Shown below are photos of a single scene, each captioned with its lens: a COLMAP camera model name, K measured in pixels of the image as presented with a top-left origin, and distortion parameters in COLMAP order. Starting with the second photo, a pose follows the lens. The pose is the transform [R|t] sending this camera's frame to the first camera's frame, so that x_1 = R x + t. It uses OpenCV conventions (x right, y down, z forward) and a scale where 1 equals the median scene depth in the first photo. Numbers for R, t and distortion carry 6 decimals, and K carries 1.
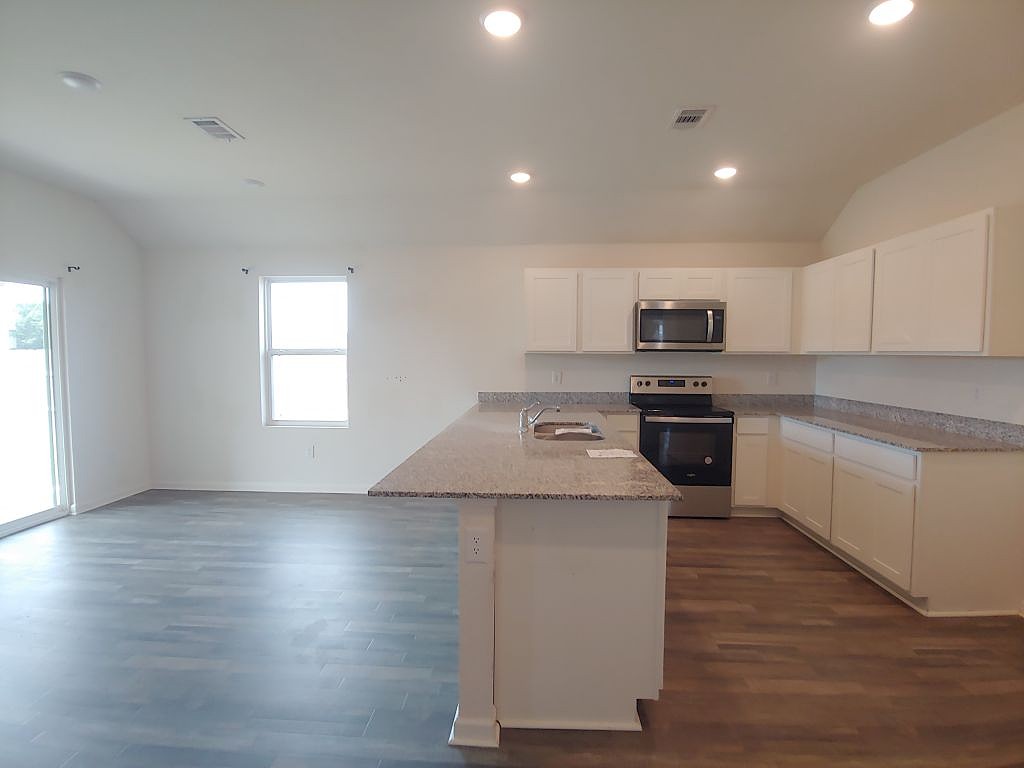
lens RADIAL K [[513.4, 0, 507.2], [0, 513.4, 381.0], [0, 0, 1]] dist [-0.017578, -0.001120]
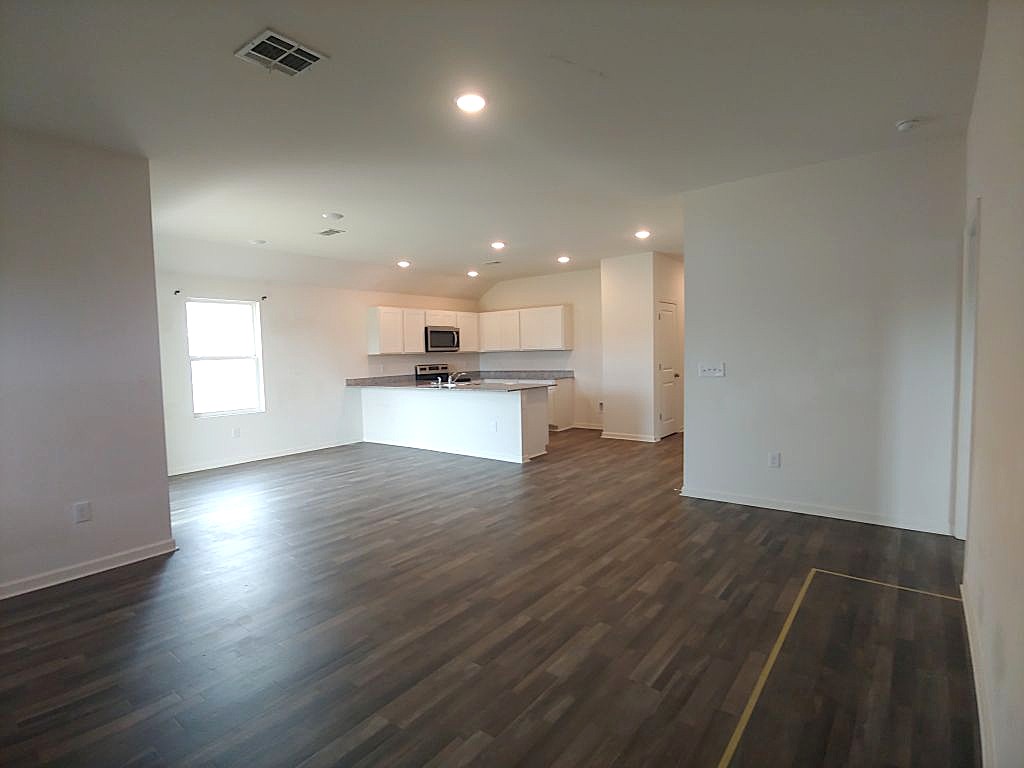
lens RADIAL K [[513.4, 0, 510.3], [0, 513.4, 388.5], [0, 0, 1]] dist [-0.017578, -0.001120]
pose [[0.572448, -0.075285, 0.816477, -1.183121], [0.065748, 0.996784, 0.045813, 0.011431], [-0.817301, 0.027456, 0.575557, -0.382445]]
